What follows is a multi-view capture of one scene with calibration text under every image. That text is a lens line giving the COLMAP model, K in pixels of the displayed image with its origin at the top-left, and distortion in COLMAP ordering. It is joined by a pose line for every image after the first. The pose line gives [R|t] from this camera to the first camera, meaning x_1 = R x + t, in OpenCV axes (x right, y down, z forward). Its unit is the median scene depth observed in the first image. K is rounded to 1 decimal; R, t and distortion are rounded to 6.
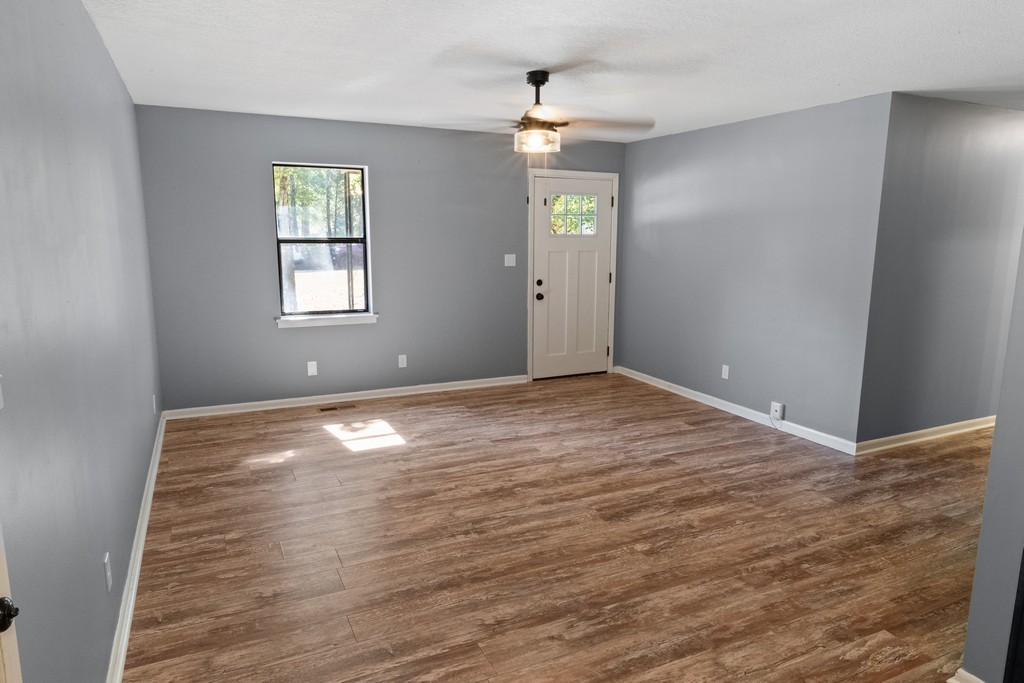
lens RADIAL K [[642.8, 0, 518.9], [0, 642.8, 341.7], [0, 0, 1]] dist [-0.000353, 0.000096]
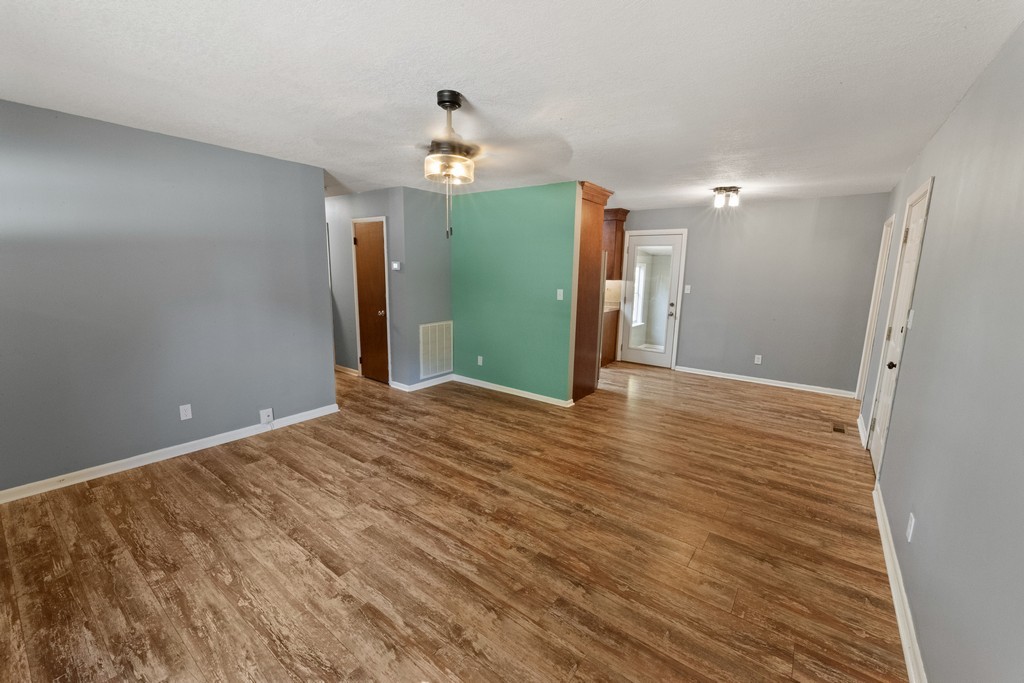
lens RADIAL K [[415.0, 0, 507.9], [0, 415.0, 343.4], [0, 0, 1]] dist [-0.002175, -0.000281]
pose [[-0.446716, -0.173962, 0.877600, -0.525683], [0.129286, 0.958066, 0.255722, -0.189026], [-0.885285, 0.227697, -0.405493, 1.106094]]
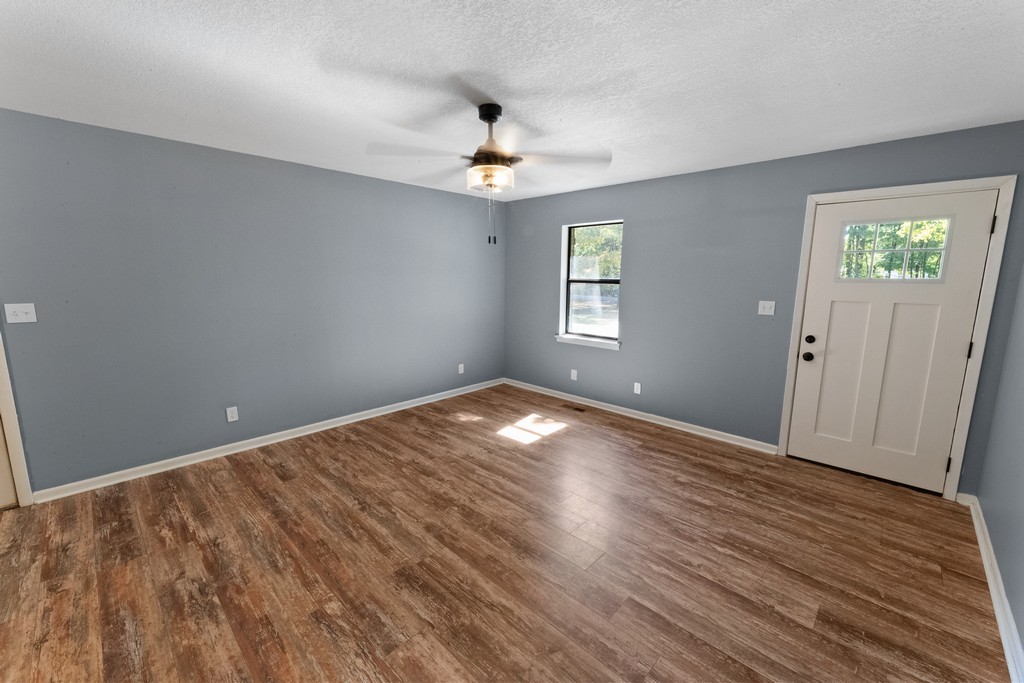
lens RADIAL K [[415.0, 0, 507.9], [0, 415.0, 343.4], [0, 0, 1]] dist [-0.002175, -0.000281]
pose [[0.339588, 0.150334, -0.928483, 0.593082], [-0.165681, 0.981270, 0.098284, -0.118170], [0.925867, 0.120456, 0.358135, 0.746694]]
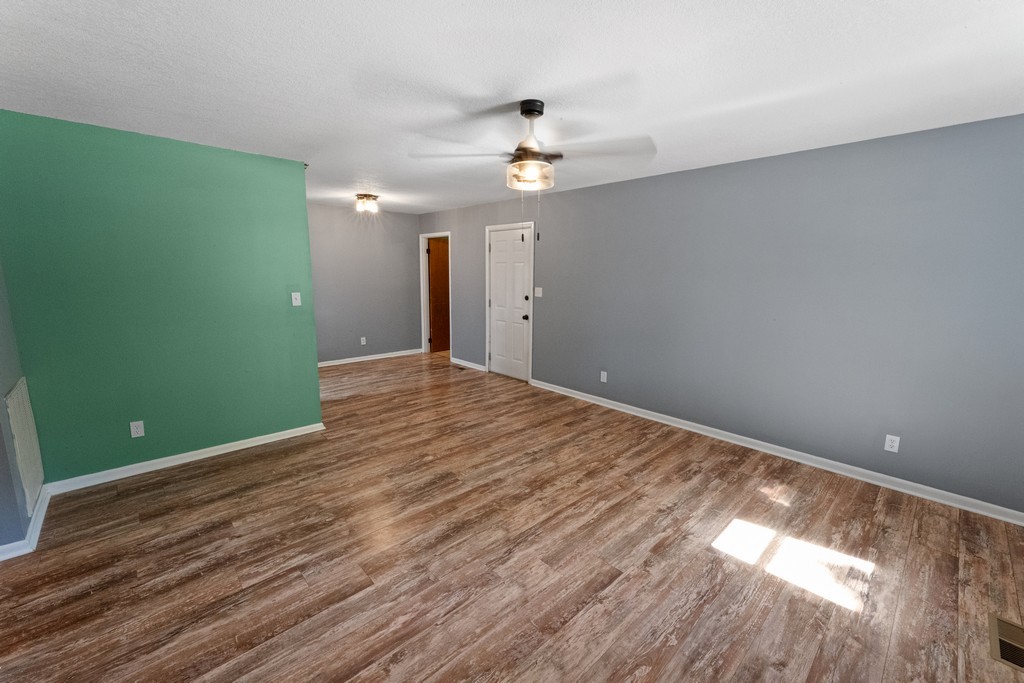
lens RADIAL K [[413.2, 0, 512.0], [0, 413.2, 341.5], [0, 0, 1]] dist [-0.001848, -0.000266]
pose [[-0.956996, 0.030861, -0.288455, 0.217465], [-0.067318, 0.943561, 0.324287, -0.248961], [0.282182, 0.329759, -0.900906, 1.473581]]
